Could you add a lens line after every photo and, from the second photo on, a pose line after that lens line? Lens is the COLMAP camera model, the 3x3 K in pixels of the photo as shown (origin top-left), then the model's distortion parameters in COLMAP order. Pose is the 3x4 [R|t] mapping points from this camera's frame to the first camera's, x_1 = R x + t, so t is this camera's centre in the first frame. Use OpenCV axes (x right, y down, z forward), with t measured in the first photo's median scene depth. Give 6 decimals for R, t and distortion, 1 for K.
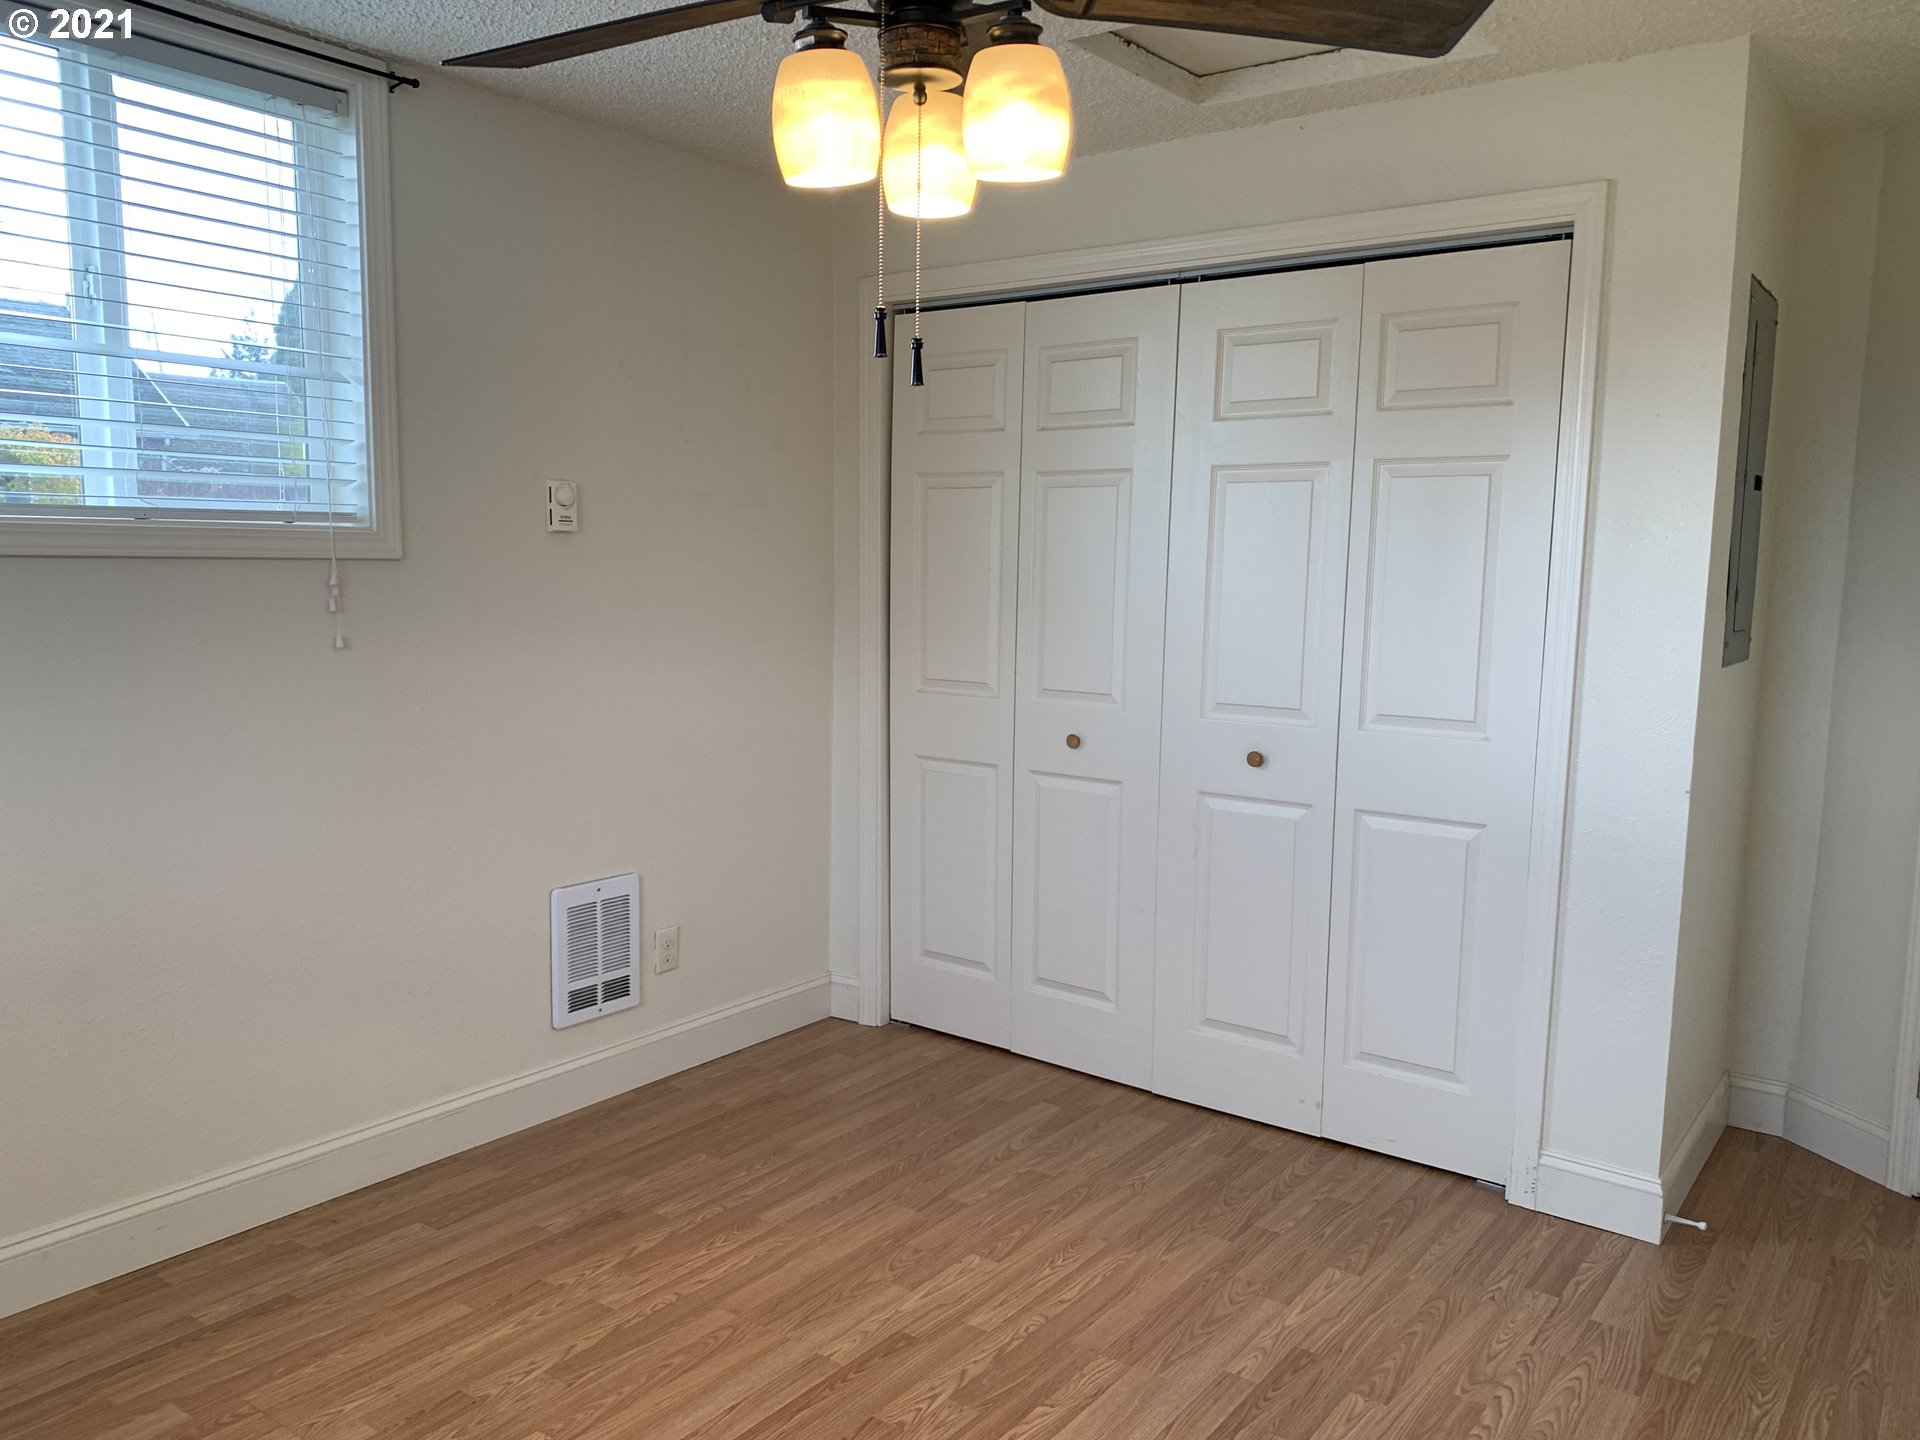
lens RADIAL K [[1441.4, 0, 955.4], [0, 1441.4, 725.4], [0, 0, 1]] dist [0.009456, 0.007117]
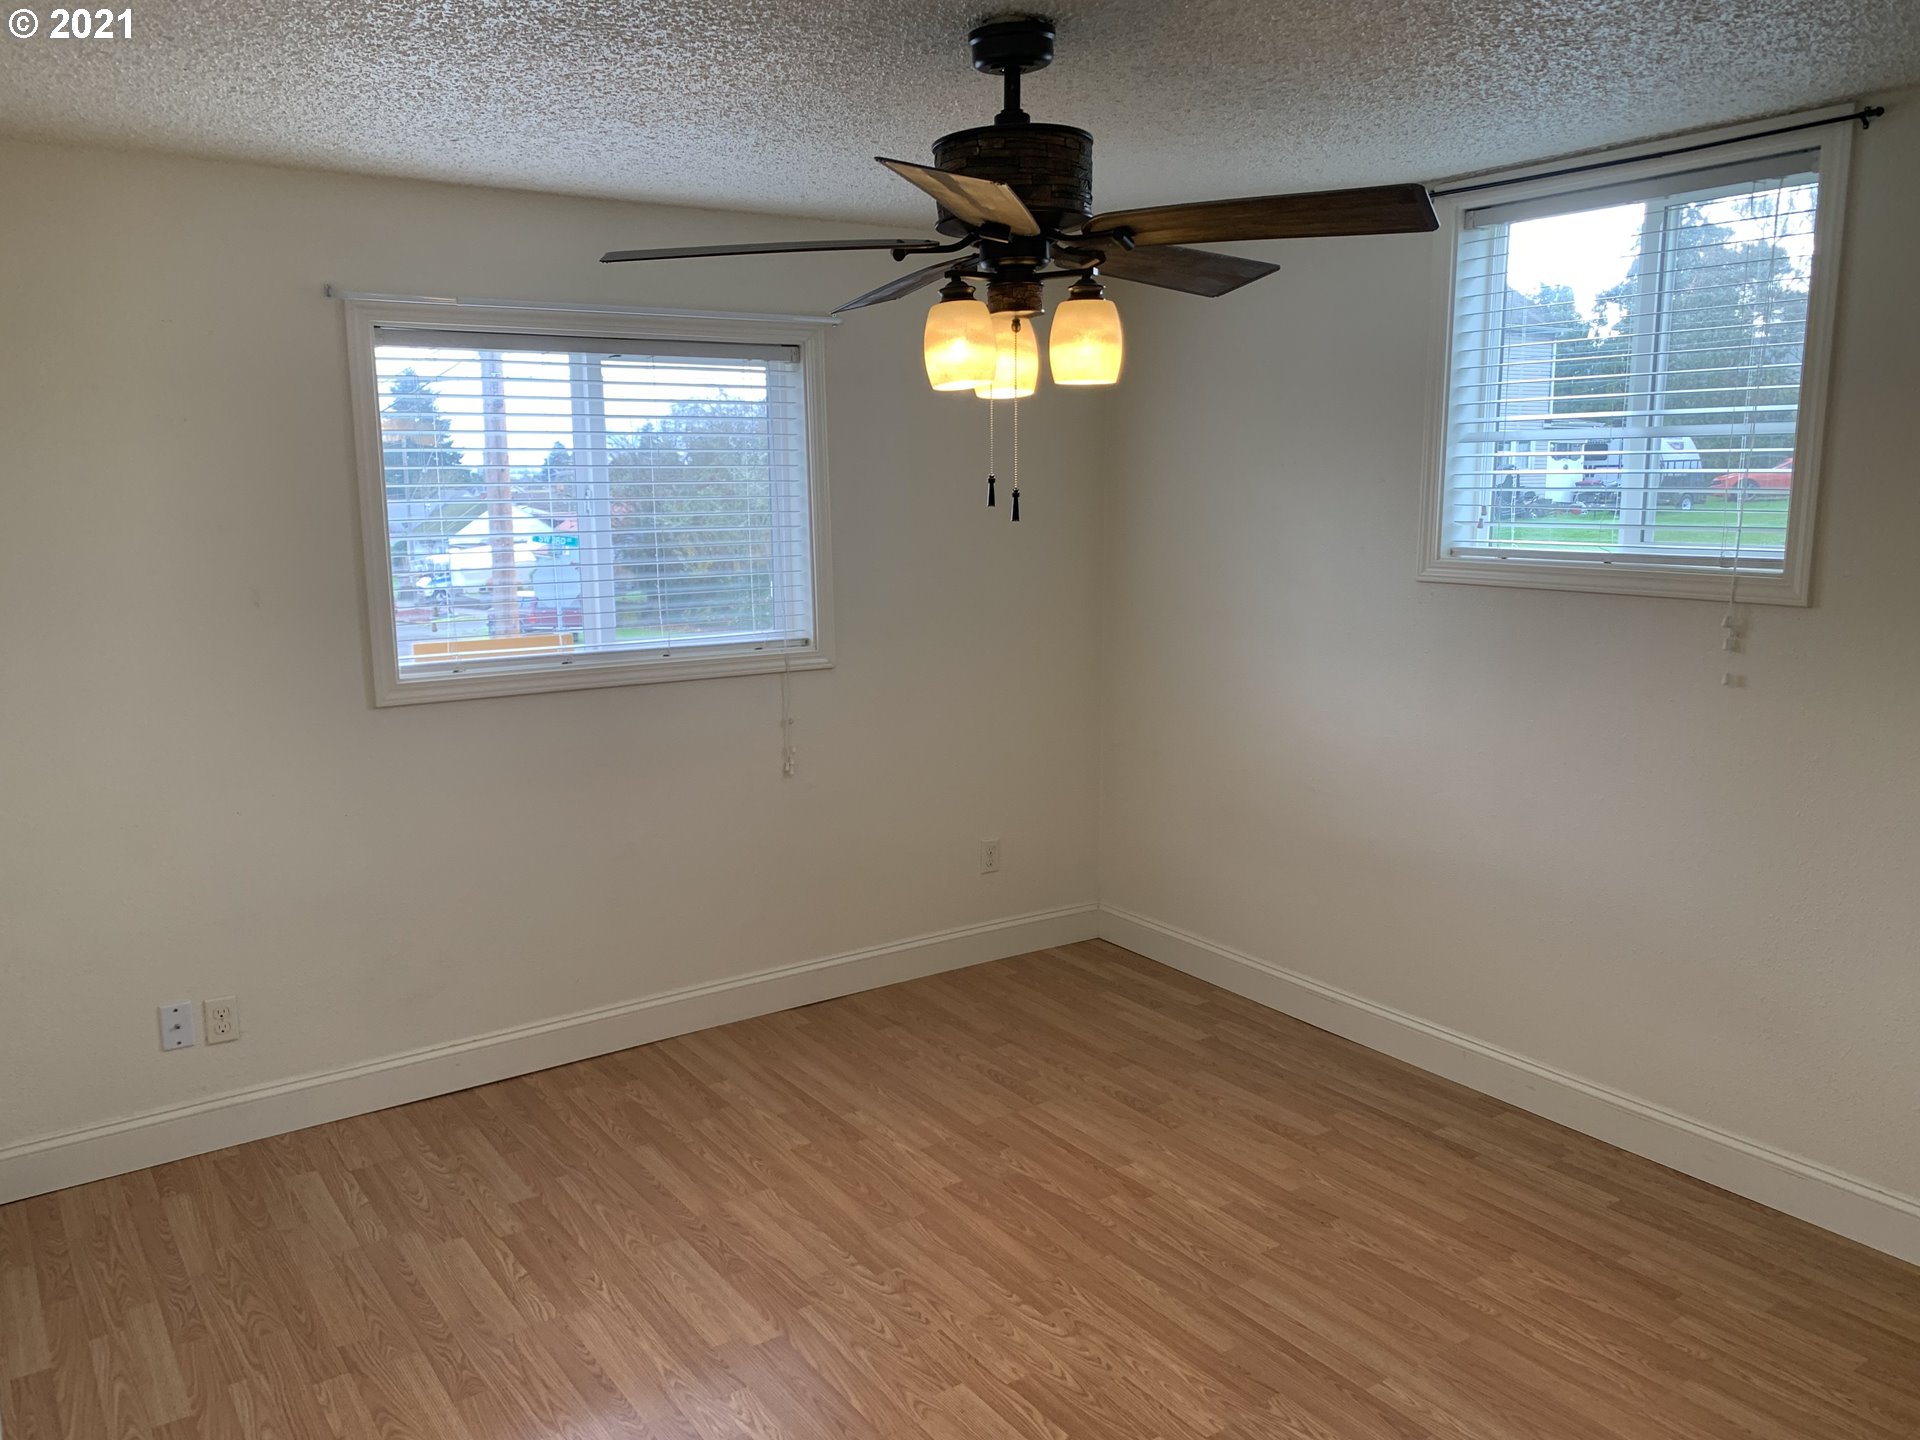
lens RADIAL K [[1441.4, 0, 948.6], [0, 1441.4, 715.1], [0, 0, 1]] dist [0.009456, 0.007117]
pose [[-0.306382, 0.145281, -0.940757, 0.842601], [-0.107445, 0.976691, 0.185823, -0.185083], [0.945825, 0.158012, -0.283631, 0.828768]]
